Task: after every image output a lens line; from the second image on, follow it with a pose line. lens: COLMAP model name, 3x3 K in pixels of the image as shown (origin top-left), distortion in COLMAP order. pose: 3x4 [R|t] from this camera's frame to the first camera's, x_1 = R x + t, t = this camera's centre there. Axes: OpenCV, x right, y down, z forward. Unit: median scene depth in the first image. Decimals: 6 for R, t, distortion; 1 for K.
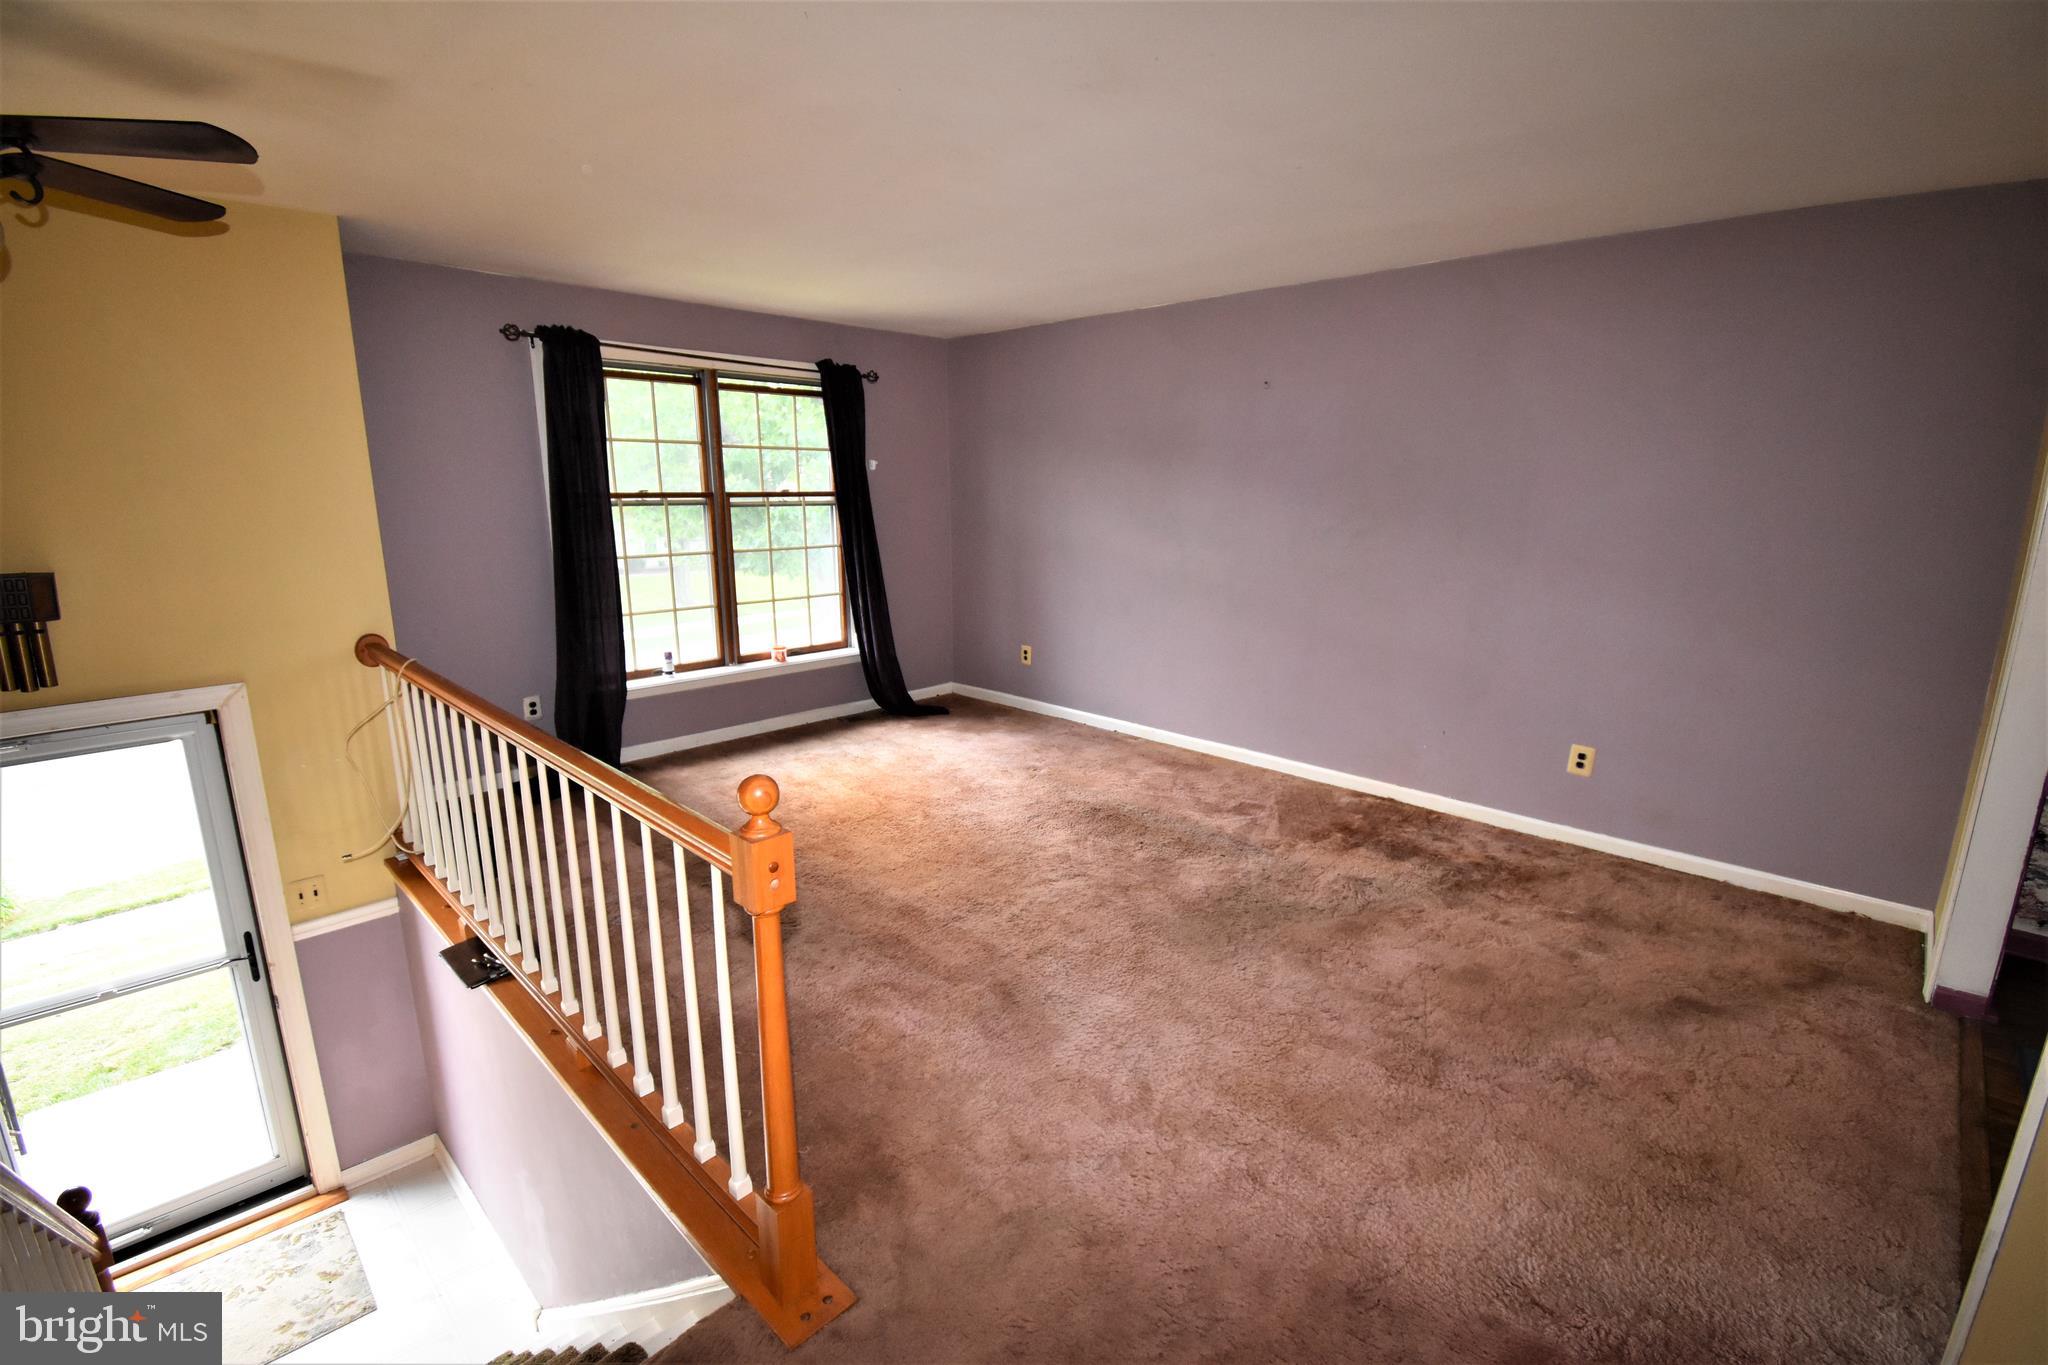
lens RADIAL K [[909.4, 0, 1031.2], [0, 909.4, 683.9], [0, 0, 1]] dist [-0.009813, -0.004091]
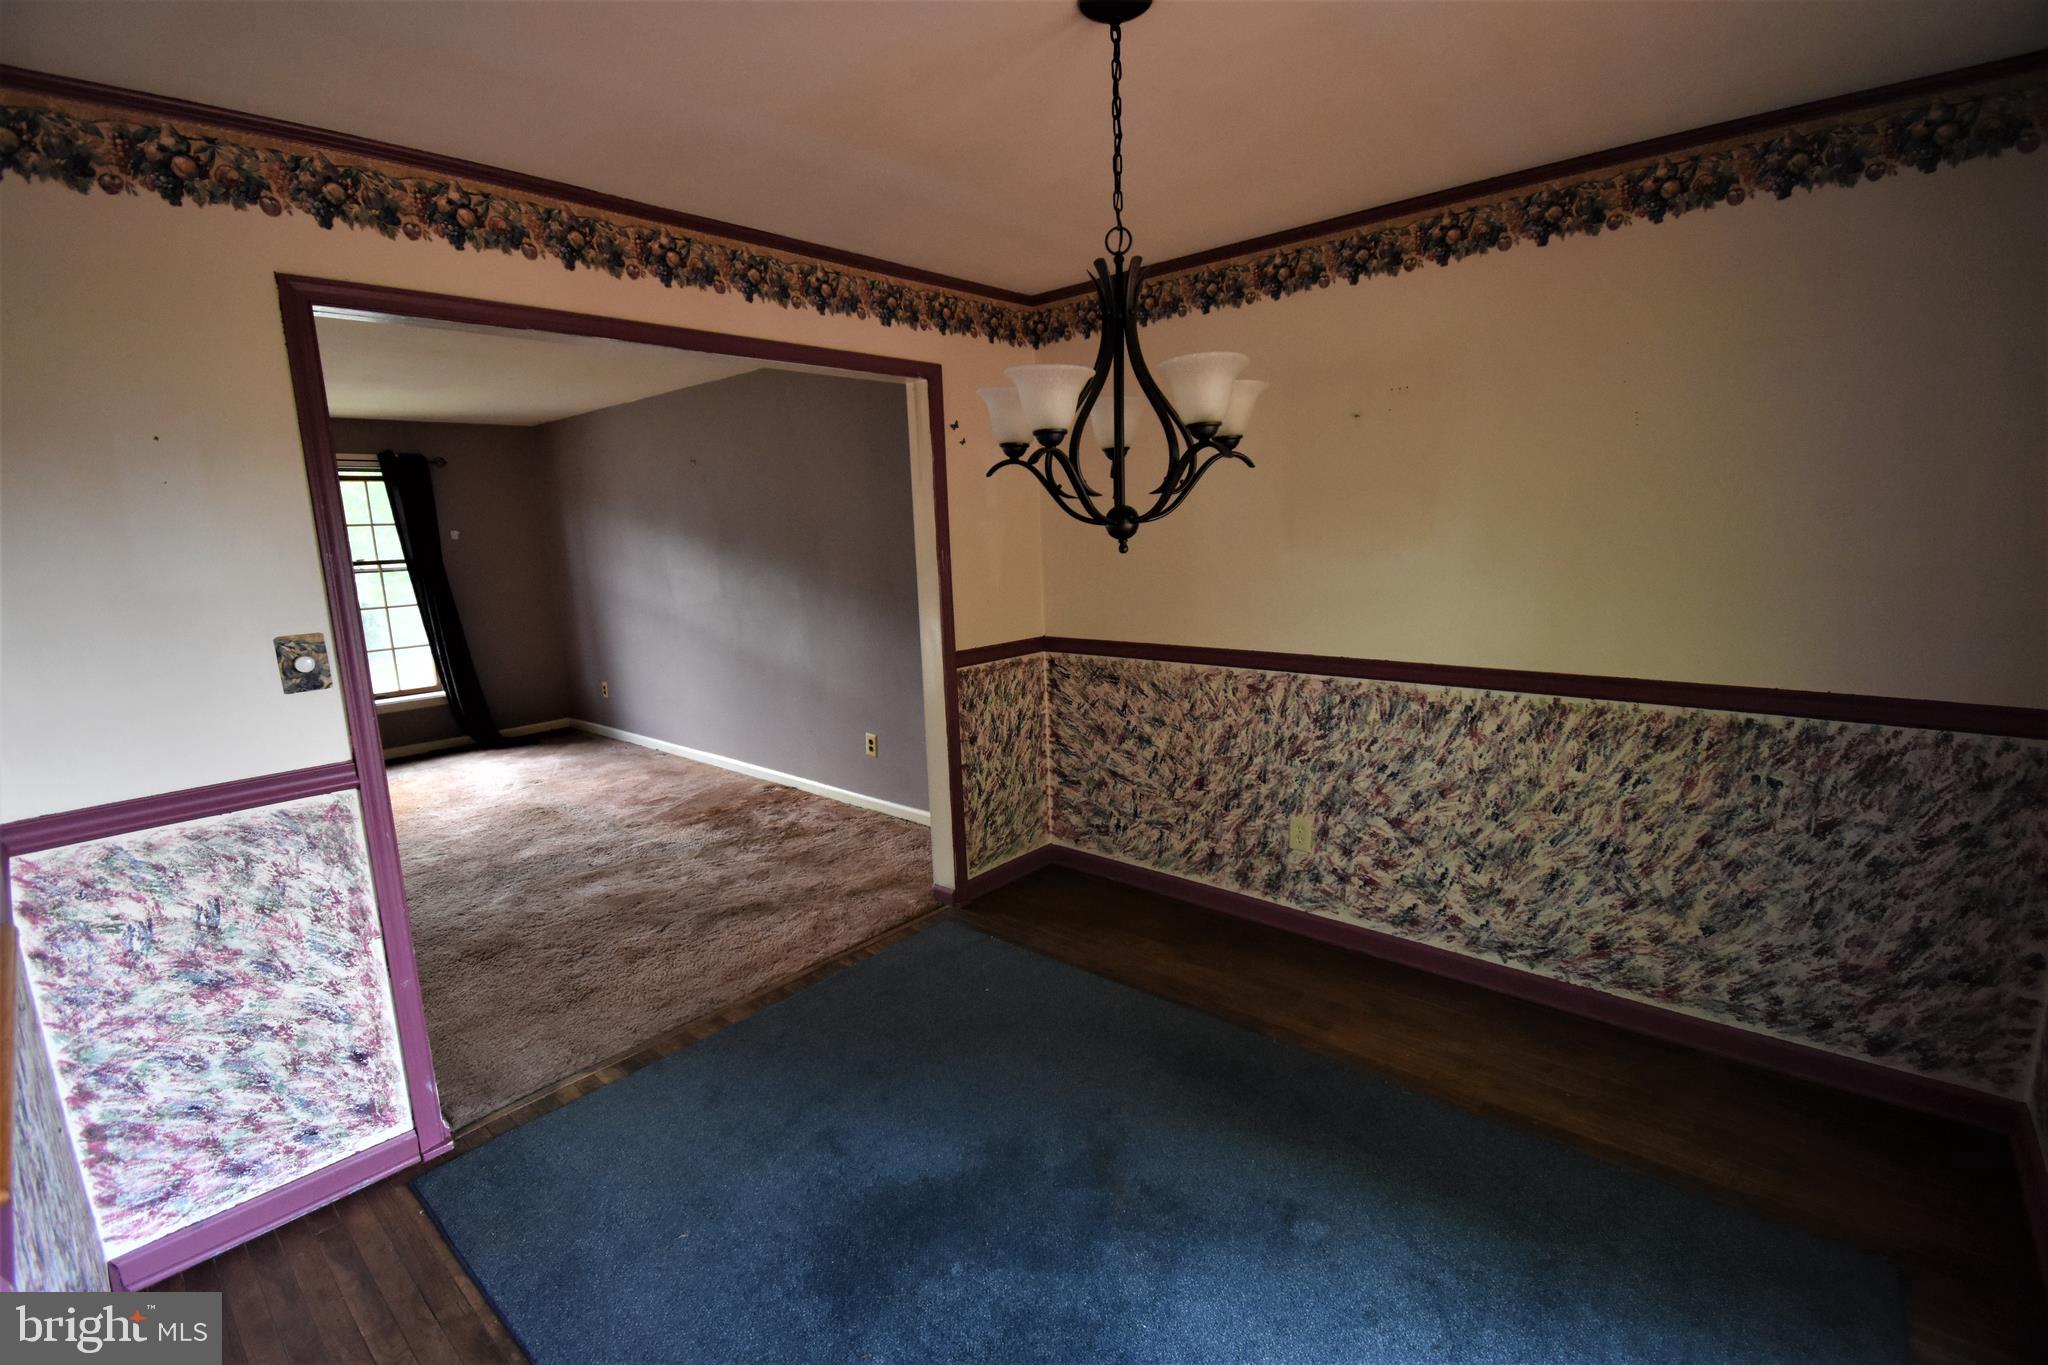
lens RADIAL K [[909.4, 0, 1021.4], [0, 909.4, 689.8], [0, 0, 1]] dist [-0.009813, -0.004091]
pose [[0.997094, -0.053448, 0.054284, 0.699934], [0.055302, 0.997916, -0.033253, 0.056576], [-0.052394, 0.036158, 0.997972, -0.286022]]
